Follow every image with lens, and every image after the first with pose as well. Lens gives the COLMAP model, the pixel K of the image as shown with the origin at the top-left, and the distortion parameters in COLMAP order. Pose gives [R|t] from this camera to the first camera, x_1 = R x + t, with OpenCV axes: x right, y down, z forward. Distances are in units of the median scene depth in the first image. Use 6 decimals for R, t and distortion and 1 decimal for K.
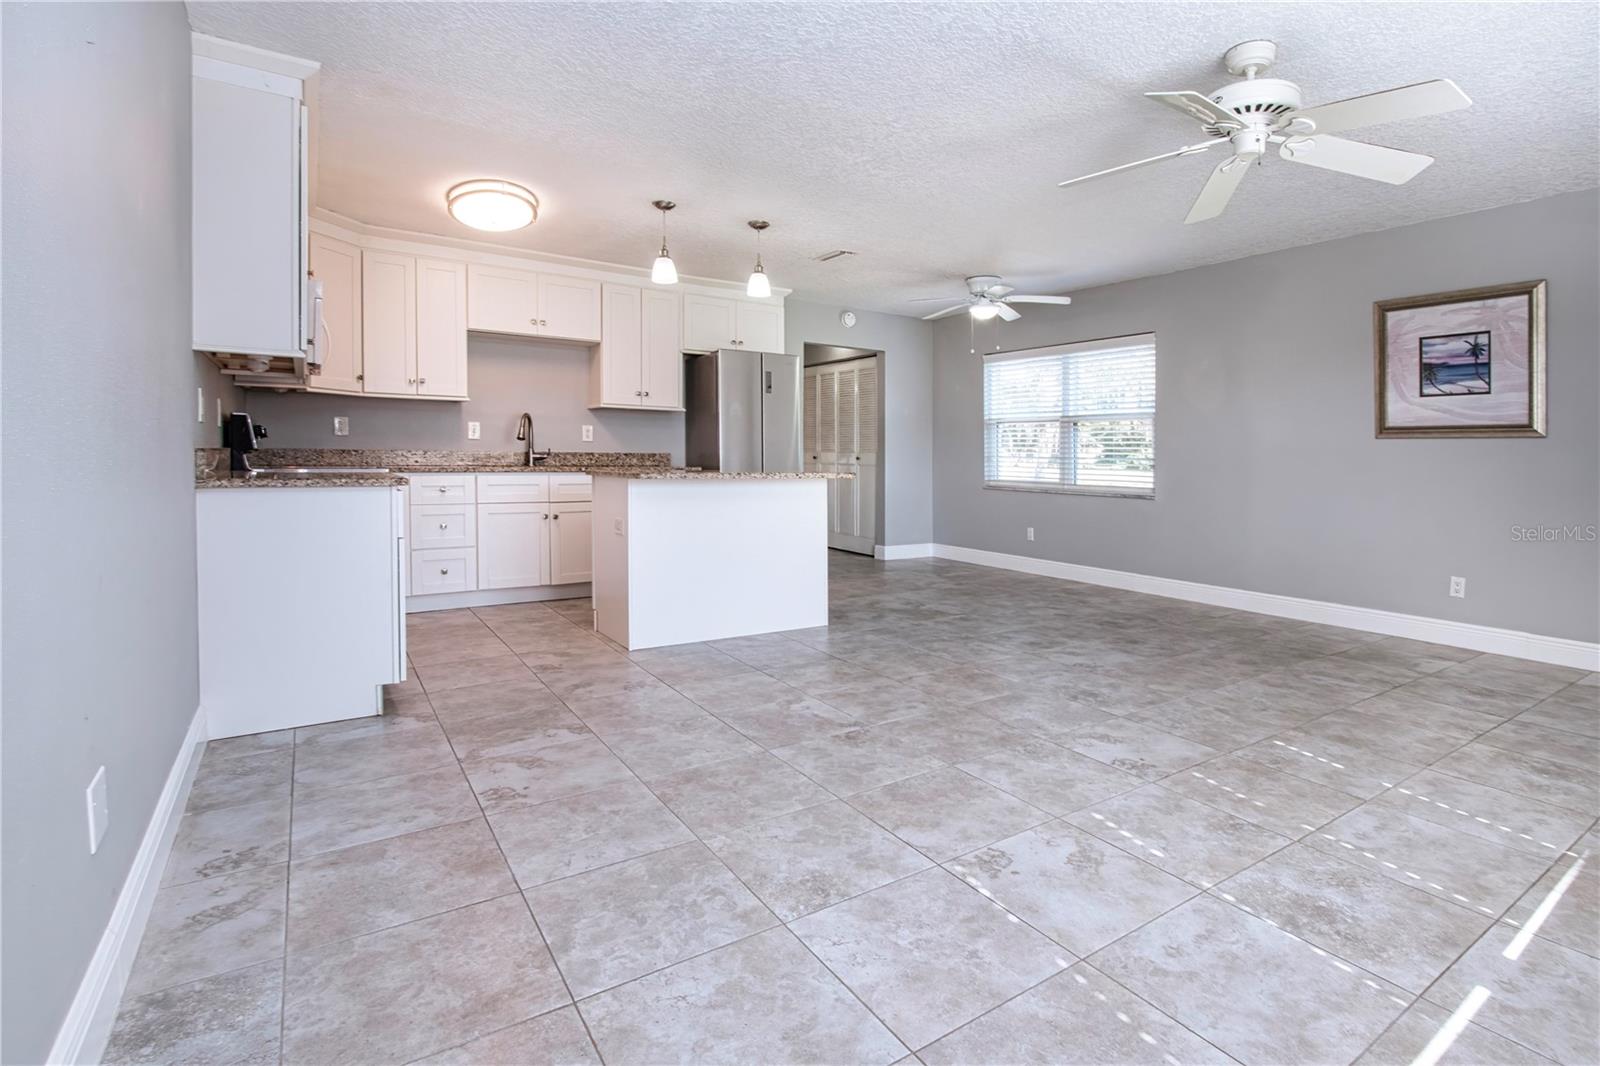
lens RADIAL K [[784.6, 0, 870.2], [0, 784.6, 465.9], [0, 0, 1]] dist [-0.012023, 0.002261]
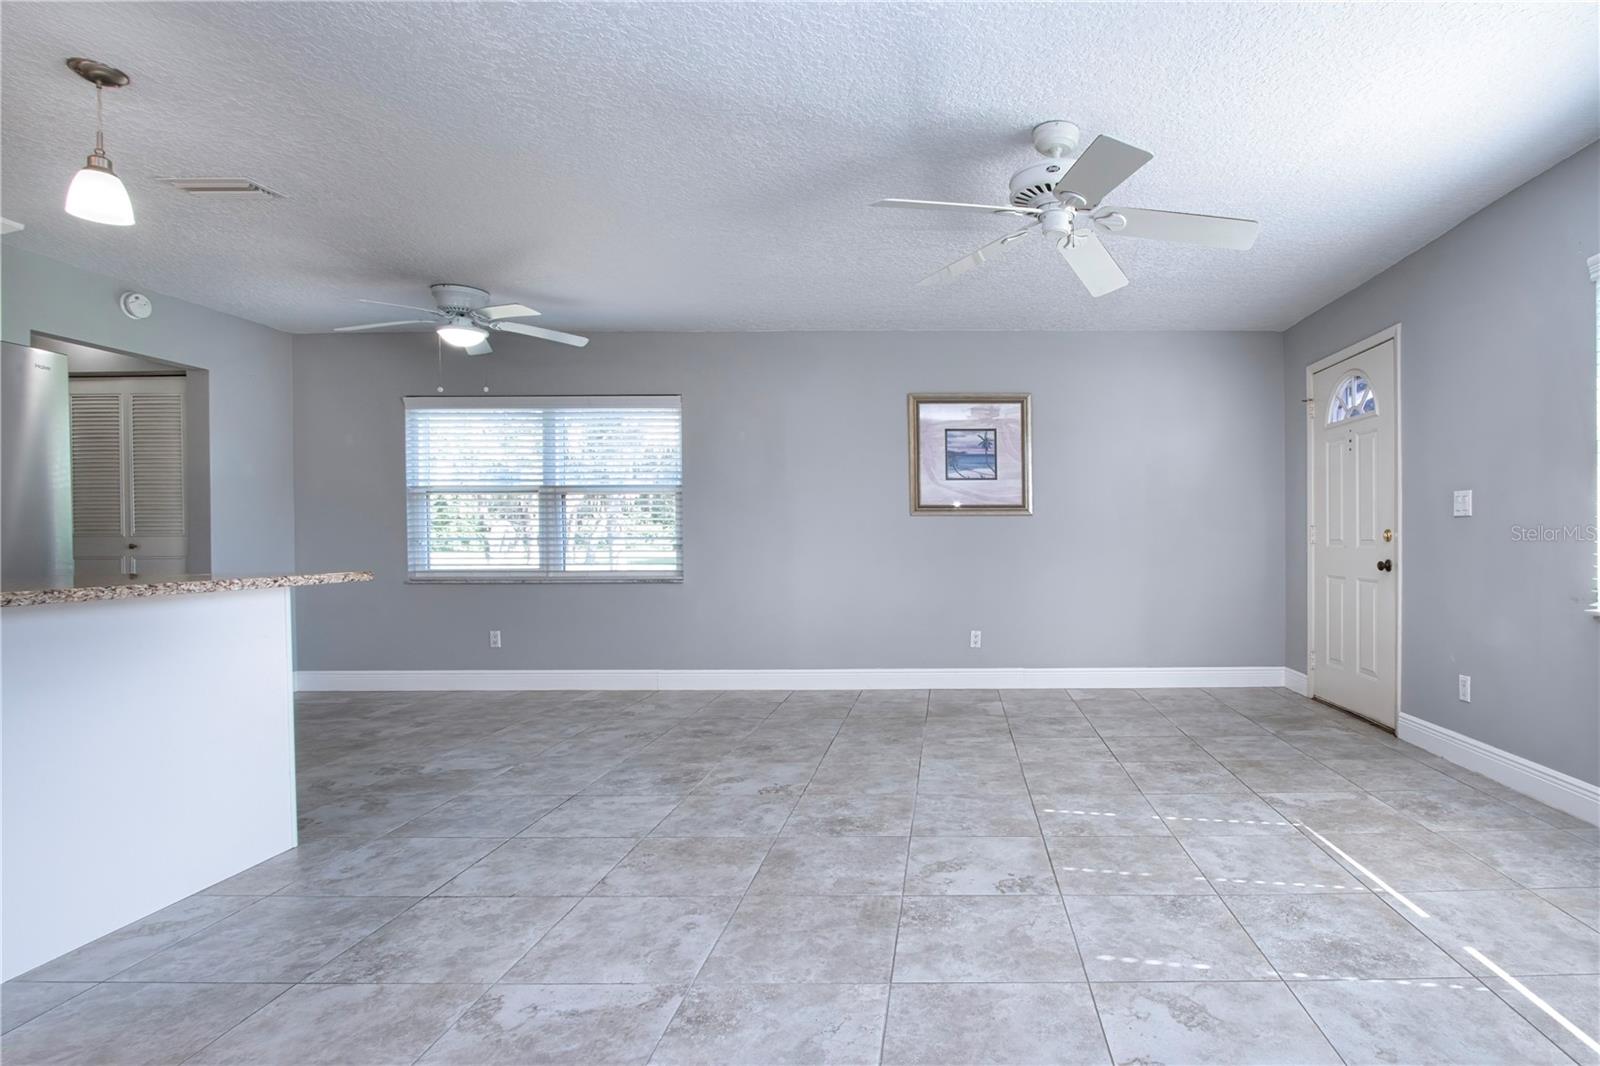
lens RADIAL K [[784.6, 0, 930.4], [0, 784.6, 518.3], [0, 0, 1]] dist [-0.012023, 0.002261]
pose [[0.578027, 0.000566, 0.816017, -0.278238], [0.024474, 0.999538, -0.018029, -0.010447], [-0.815650, 0.030392, 0.577746, 0.352118]]
